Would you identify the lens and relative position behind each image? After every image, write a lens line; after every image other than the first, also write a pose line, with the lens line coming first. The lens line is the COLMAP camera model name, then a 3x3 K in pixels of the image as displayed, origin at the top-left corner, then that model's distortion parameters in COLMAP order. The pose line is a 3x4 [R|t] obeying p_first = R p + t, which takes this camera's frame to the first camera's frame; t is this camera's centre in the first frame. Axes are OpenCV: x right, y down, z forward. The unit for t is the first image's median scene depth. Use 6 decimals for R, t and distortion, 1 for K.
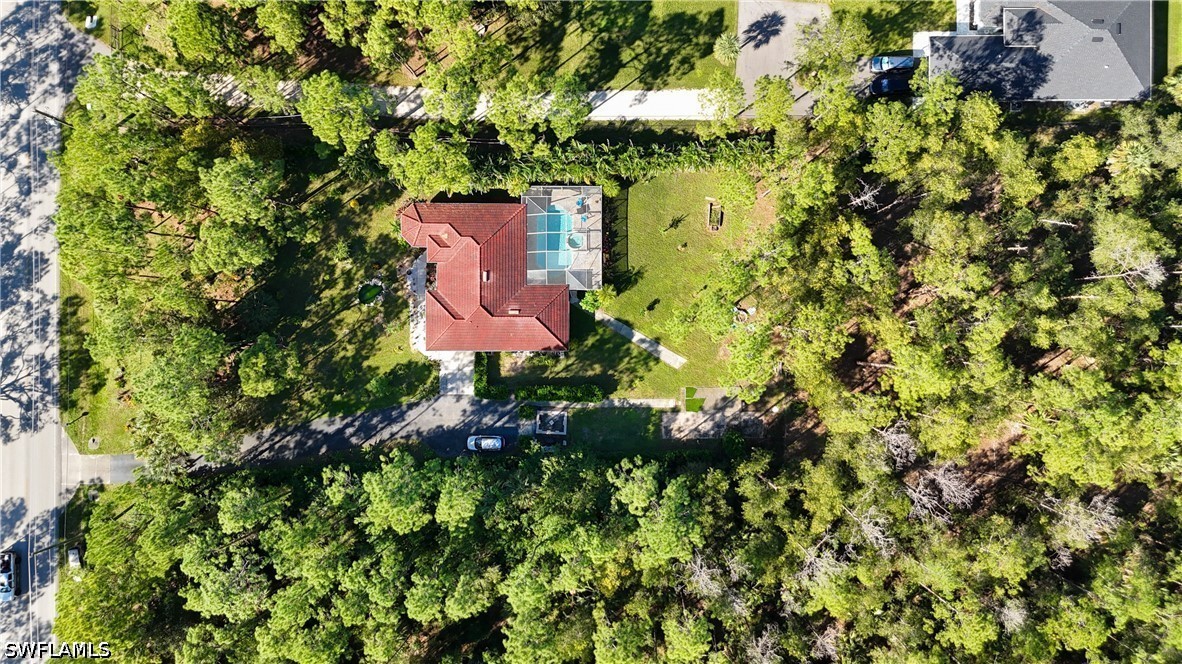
lens RADIAL K [[843.4, 0, 591.0], [0, 843.4, 332.0], [0, 0, 1]] dist [-0.008367, -0.005393]
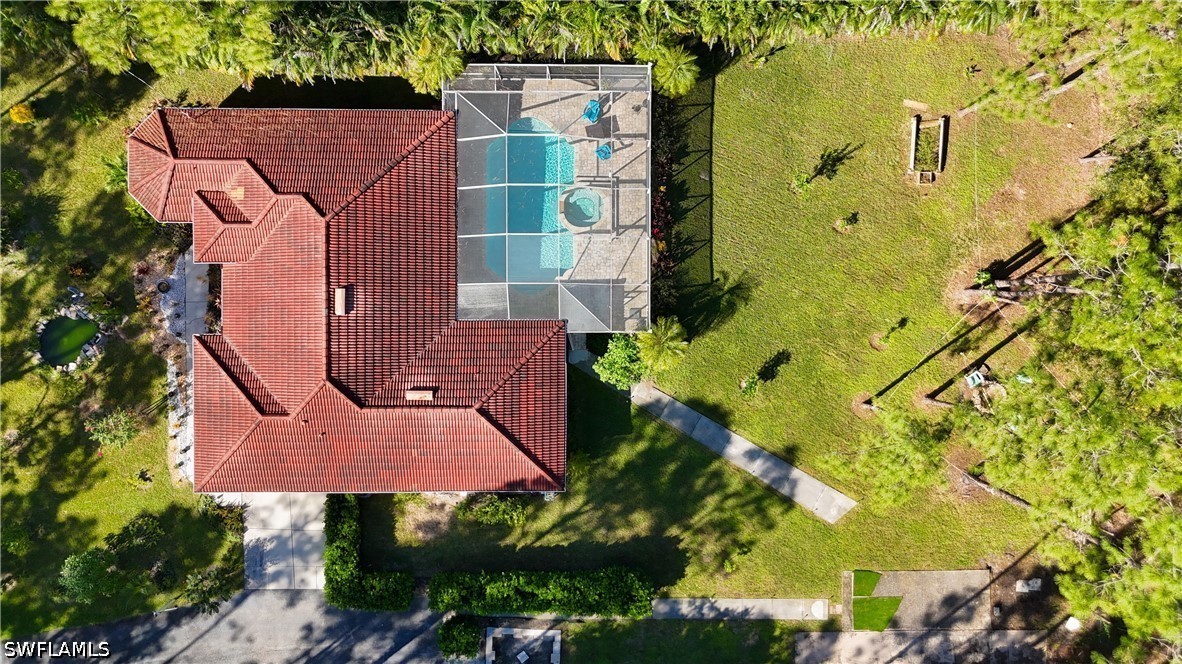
lens RADIAL K [[843.4, 0, 591.0], [0, 843.4, 332.0], [0, 0, 1]] dist [-0.008367, -0.005393]
pose [[0.999997, 0.001386, -0.001878, -0.013721], [-0.001347, 0.999783, 0.020792, -0.057747], [0.001906, -0.020789, 0.999782, 0.601012]]
